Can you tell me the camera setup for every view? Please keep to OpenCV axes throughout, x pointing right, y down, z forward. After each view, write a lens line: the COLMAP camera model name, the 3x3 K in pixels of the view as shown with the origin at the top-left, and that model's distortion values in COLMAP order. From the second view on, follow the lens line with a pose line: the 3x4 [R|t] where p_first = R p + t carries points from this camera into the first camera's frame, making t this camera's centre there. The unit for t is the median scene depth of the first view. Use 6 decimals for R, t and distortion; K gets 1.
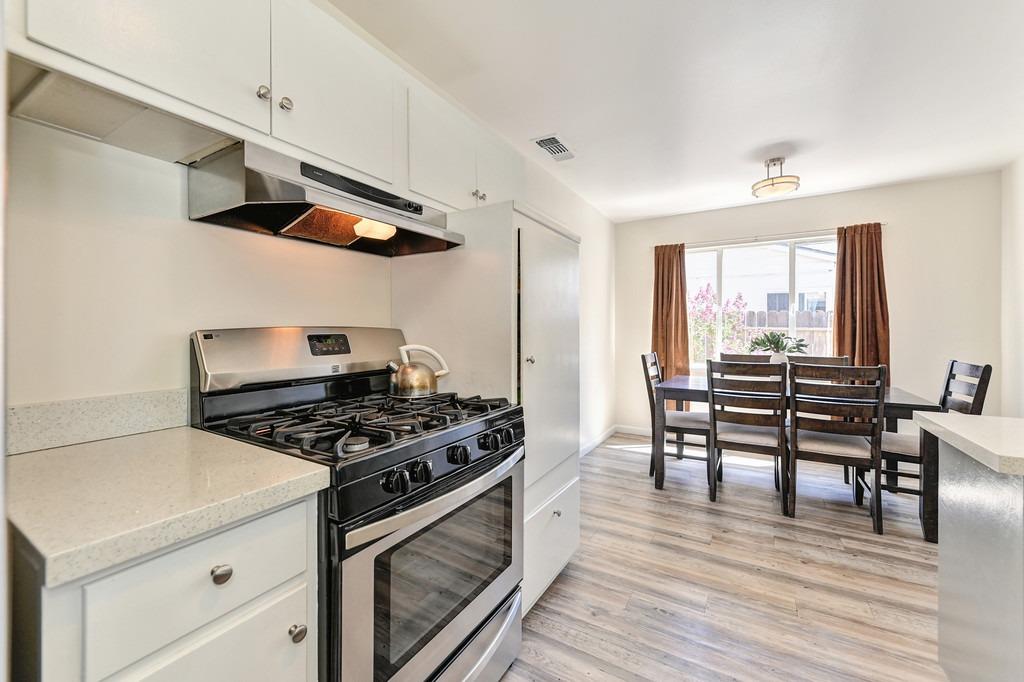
lens RADIAL K [[408.1, 0, 514.5], [0, 408.1, 334.8], [0, 0, 1]] dist [0.003166, -0.000589]
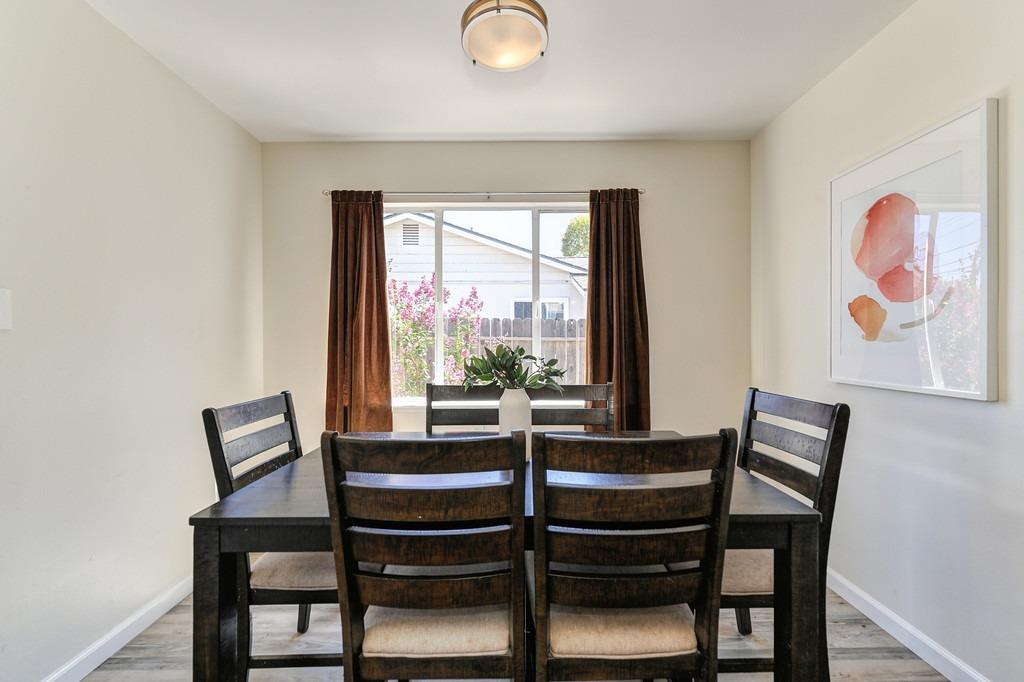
lens RADIAL K [[402.7, 0, 512.0], [0, 402.7, 341.0], [0, 0, 1]] dist [0.001849, -0.000063]
pose [[0.859950, -0.004012, 0.510362, 0.346402], [0.009608, 0.999919, -0.008330, -0.006163], [-0.510287, 0.012067, 0.859919, 0.510097]]
